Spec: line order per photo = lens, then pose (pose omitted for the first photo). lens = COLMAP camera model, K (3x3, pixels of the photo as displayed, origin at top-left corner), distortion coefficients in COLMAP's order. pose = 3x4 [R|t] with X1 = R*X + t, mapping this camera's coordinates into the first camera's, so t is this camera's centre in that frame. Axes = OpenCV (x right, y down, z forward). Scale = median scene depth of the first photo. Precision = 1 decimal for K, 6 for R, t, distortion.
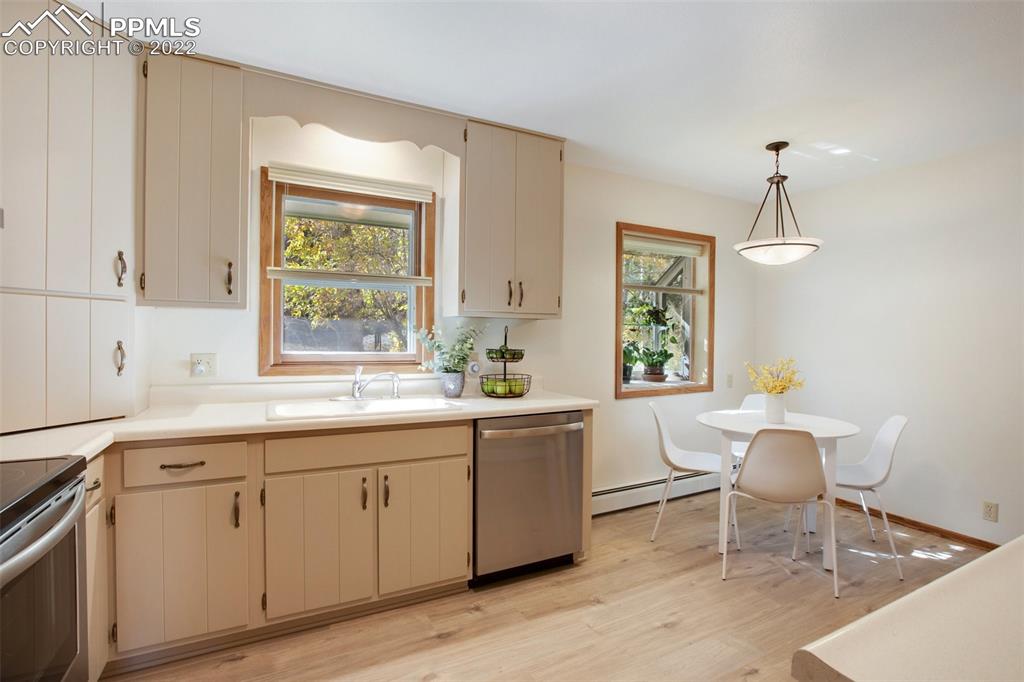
lens RADIAL K [[471.8, 0, 515.0], [0, 471.8, 344.8], [0, 0, 1]] dist [-0.037803, 0.003498]
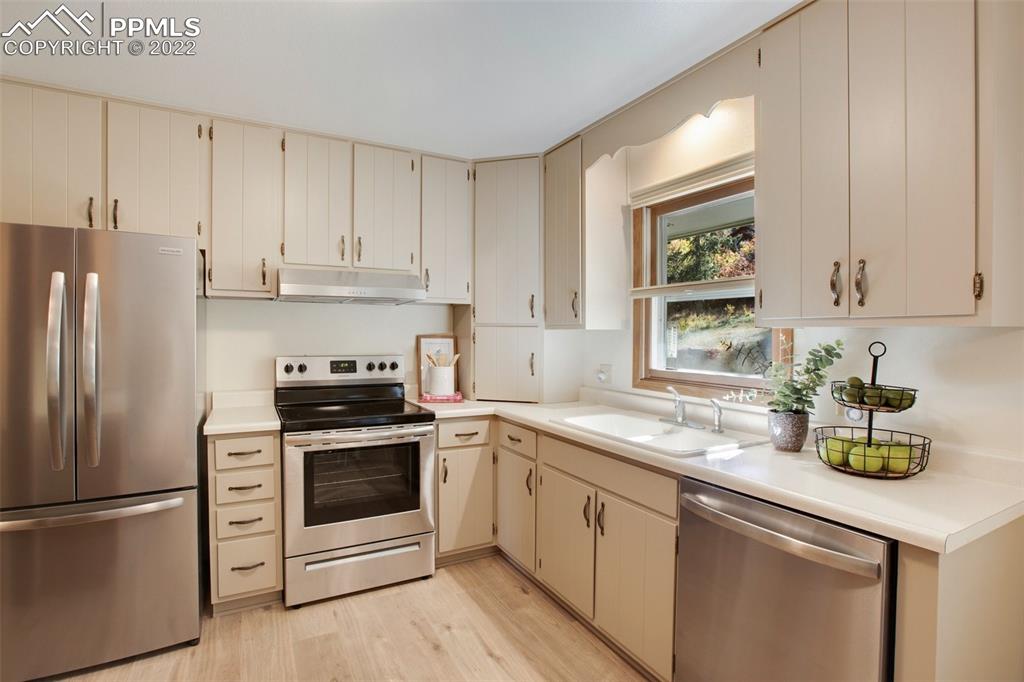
lens RADIAL K [[499.9, 0, 505.5], [0, 499.9, 343.4], [0, 0, 1]] dist [-0.029826, 0.002089]
pose [[0.012018, 0.007022, -0.999903, 0.620664], [-0.025797, 0.999645, 0.006710, -0.037408], [0.999595, 0.025714, 0.012194, 0.670398]]
